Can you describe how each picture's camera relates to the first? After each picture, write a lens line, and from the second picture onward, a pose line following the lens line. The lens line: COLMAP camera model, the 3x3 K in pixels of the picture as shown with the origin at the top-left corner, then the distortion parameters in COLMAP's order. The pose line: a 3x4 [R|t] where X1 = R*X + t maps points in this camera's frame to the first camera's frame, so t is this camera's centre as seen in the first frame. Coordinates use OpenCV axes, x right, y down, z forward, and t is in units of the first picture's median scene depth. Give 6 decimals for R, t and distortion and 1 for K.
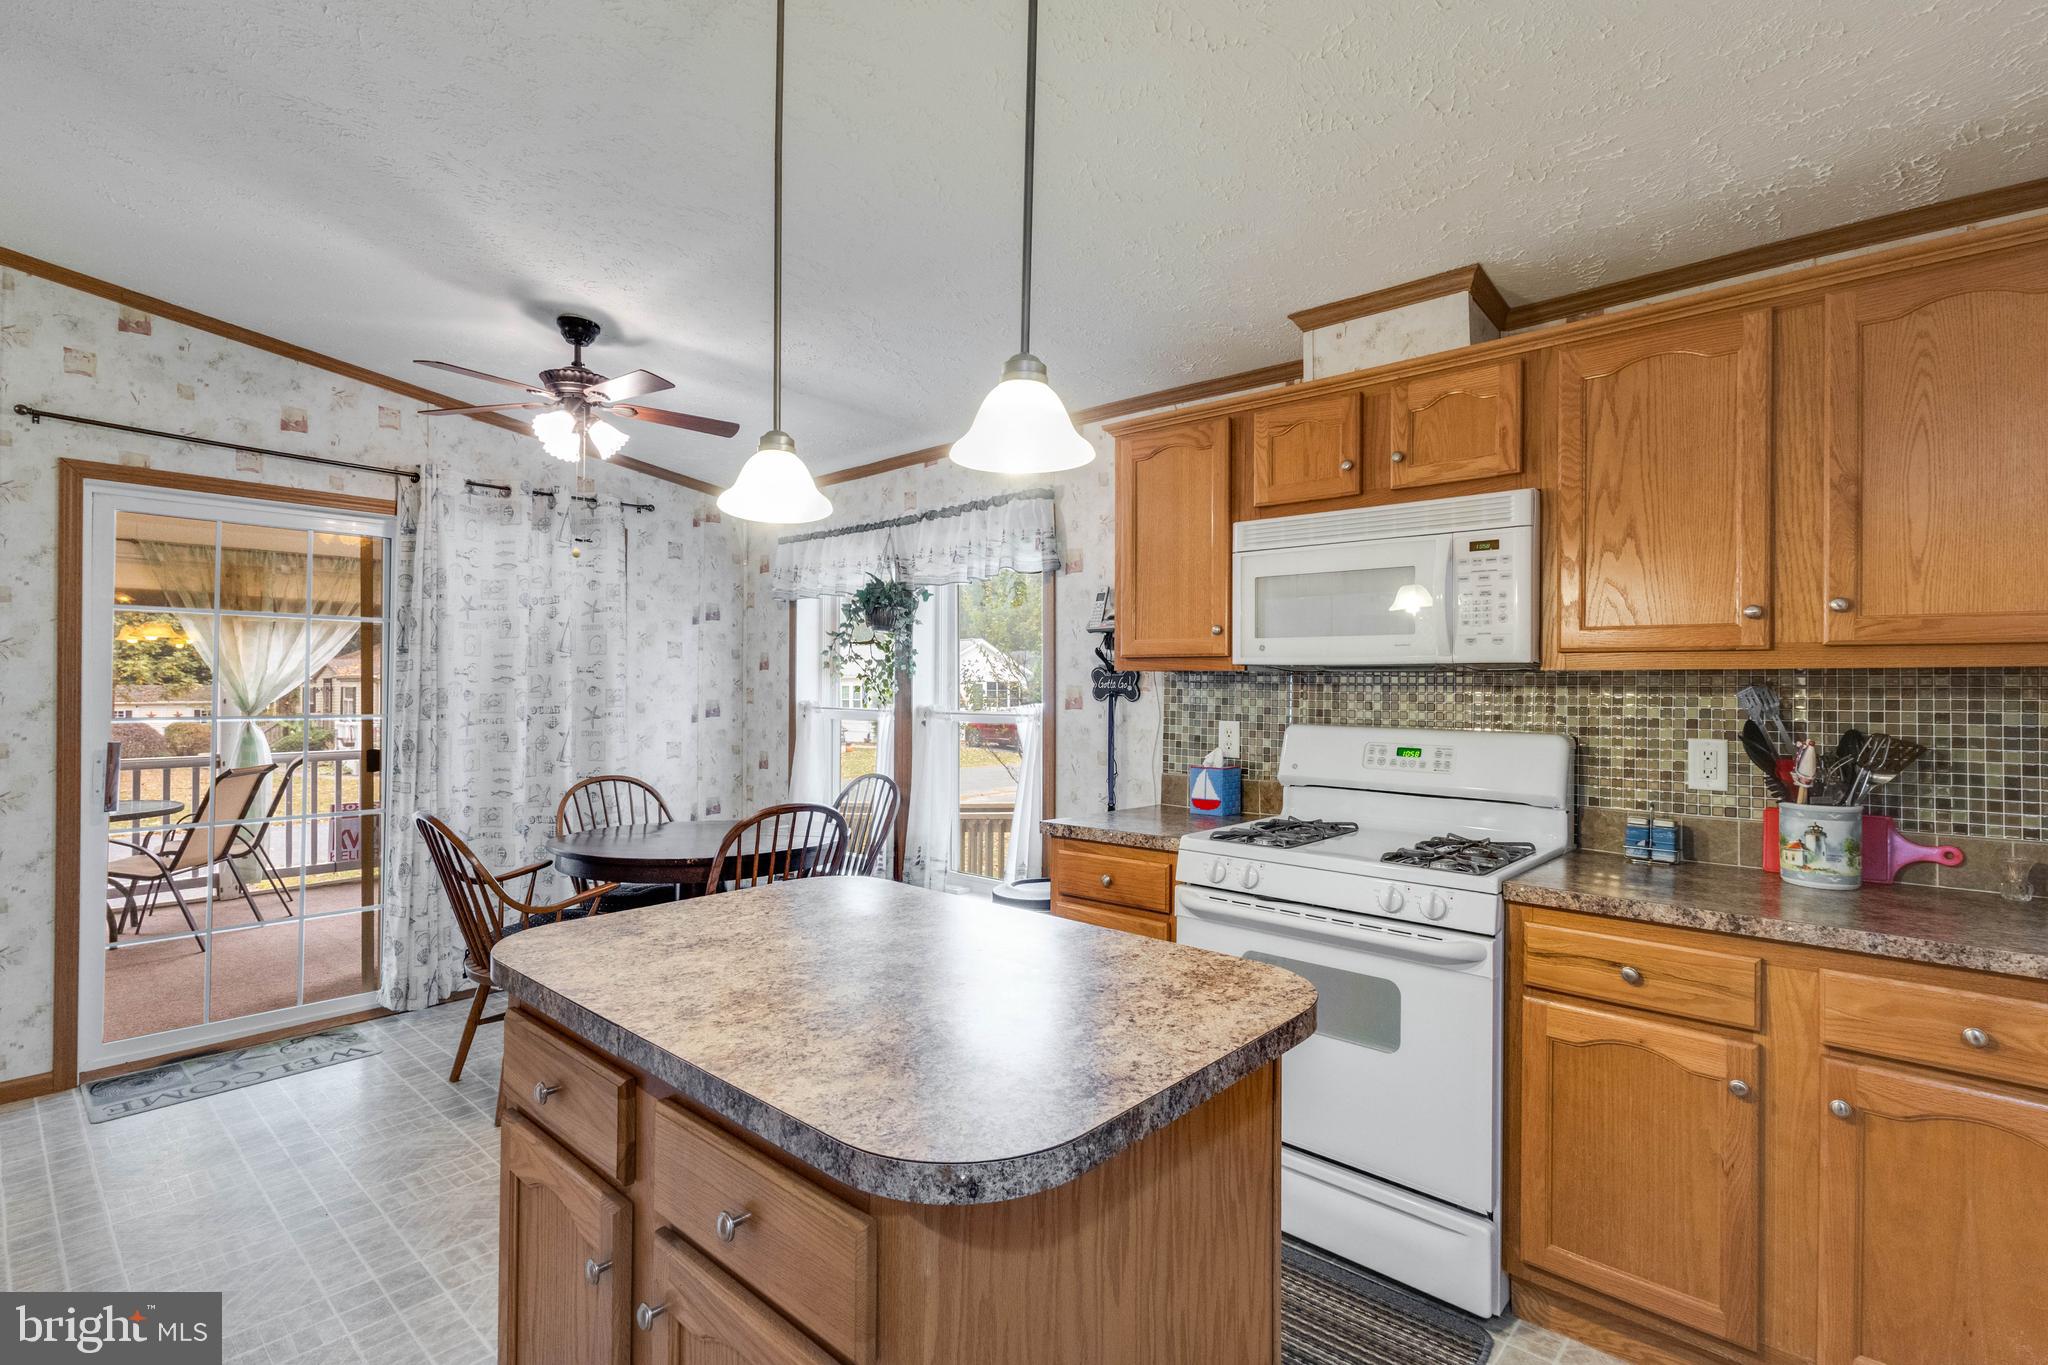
lens RADIAL K [[956.8, 0, 1032.5], [0, 956.8, 672.7], [0, 0, 1]] dist [0.005207, 0.001321]
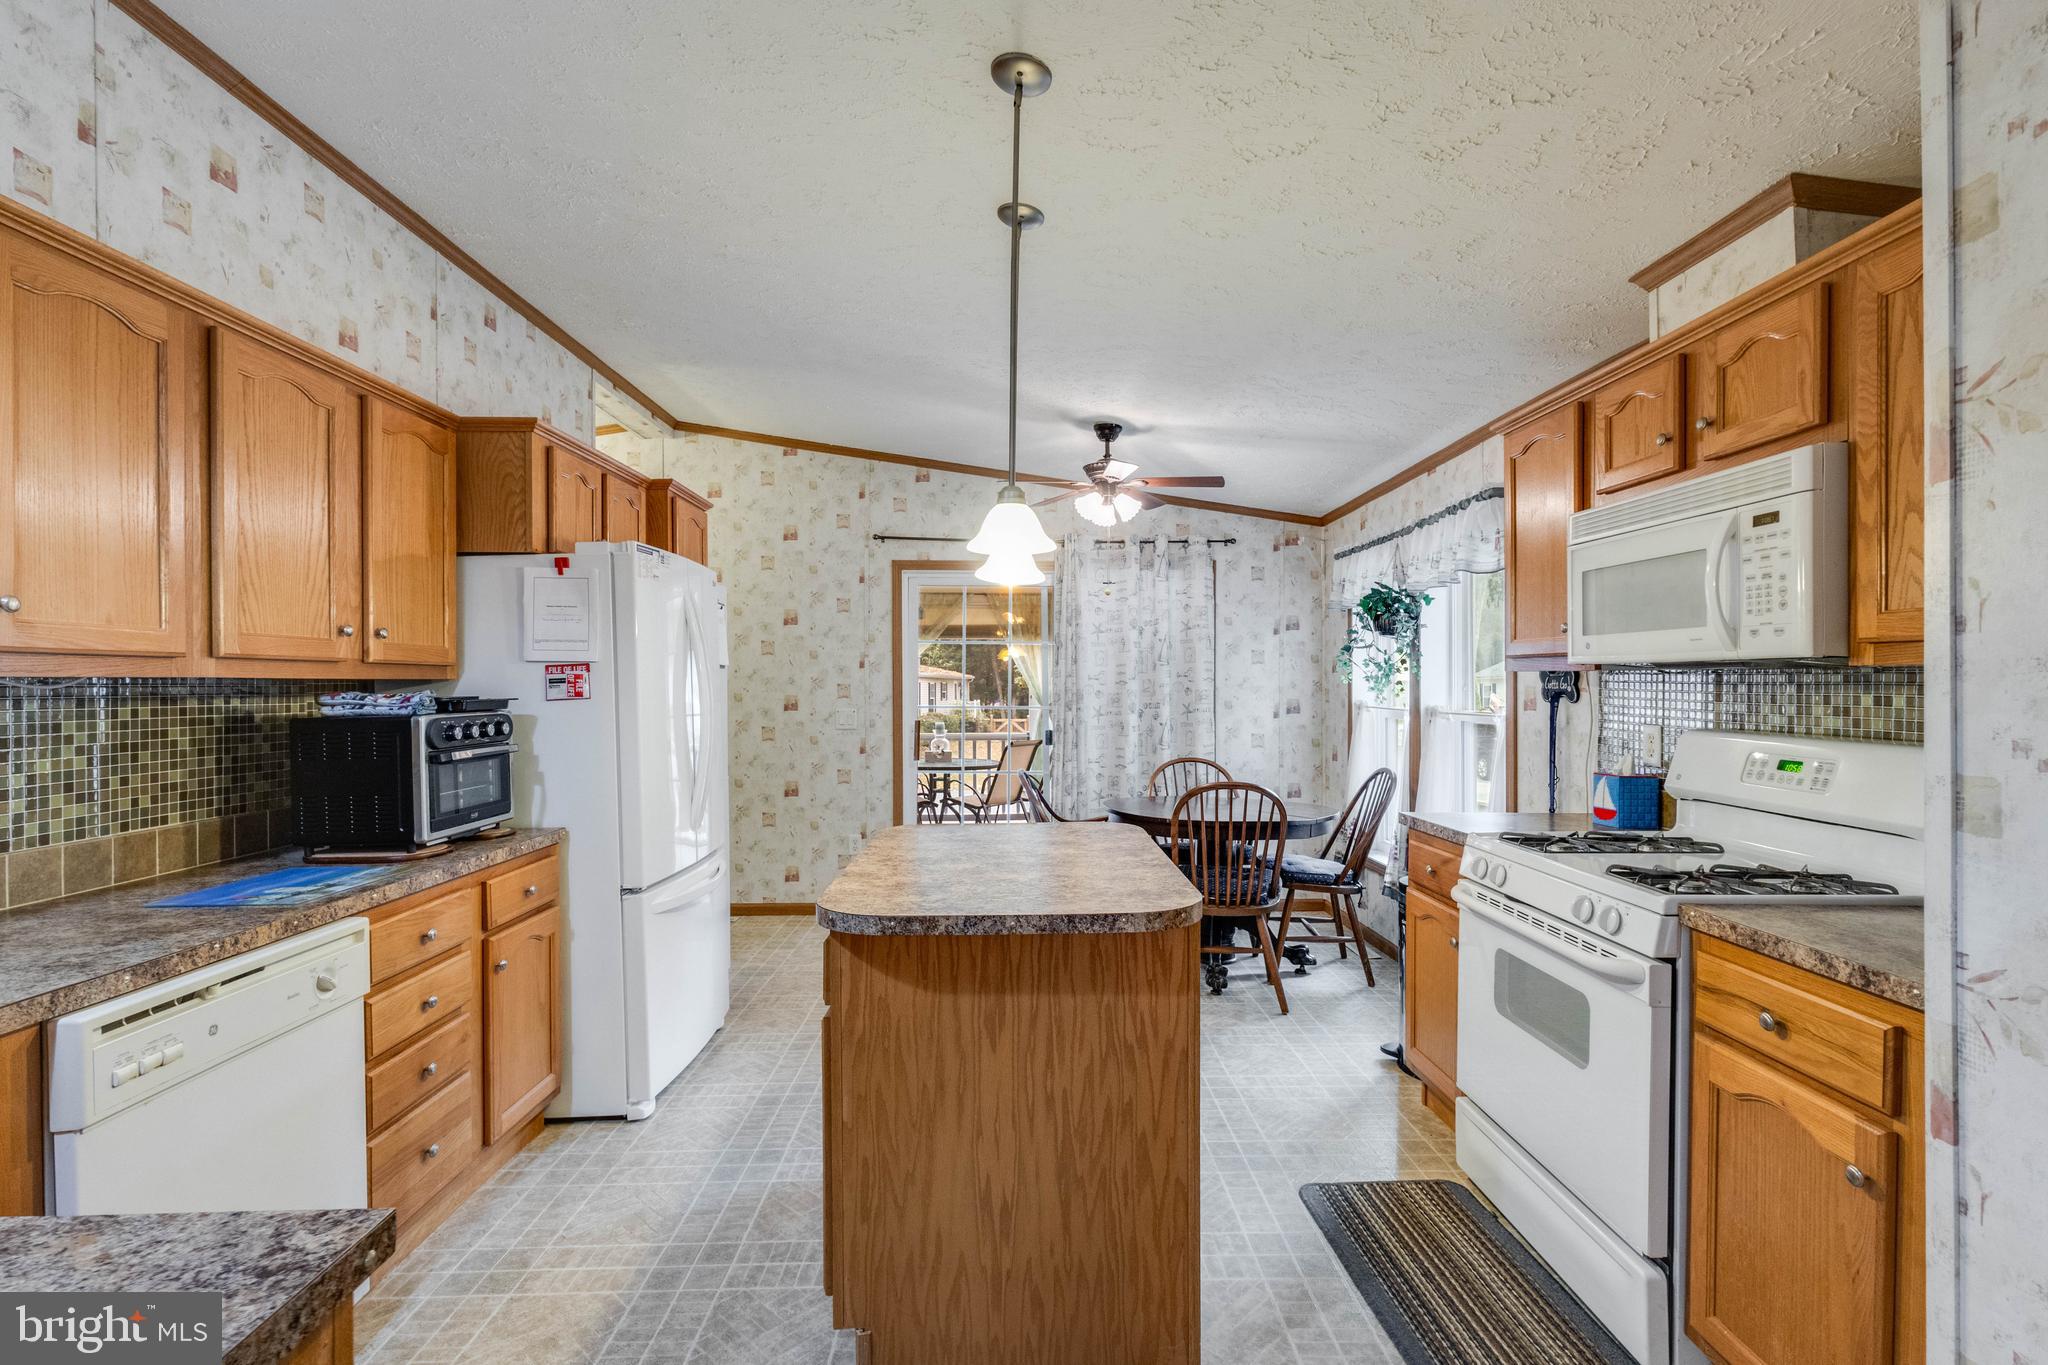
lens RADIAL K [[956.8, 0, 1036.0], [0, 956.8, 685.2], [0, 0, 1]] dist [0.005207, 0.001321]
pose [[0.690710, -0.003900, -0.723121, 0.490990], [0.012762, 0.999895, 0.006797, -0.000438], [0.723019, -0.013923, 0.690688, -0.038248]]
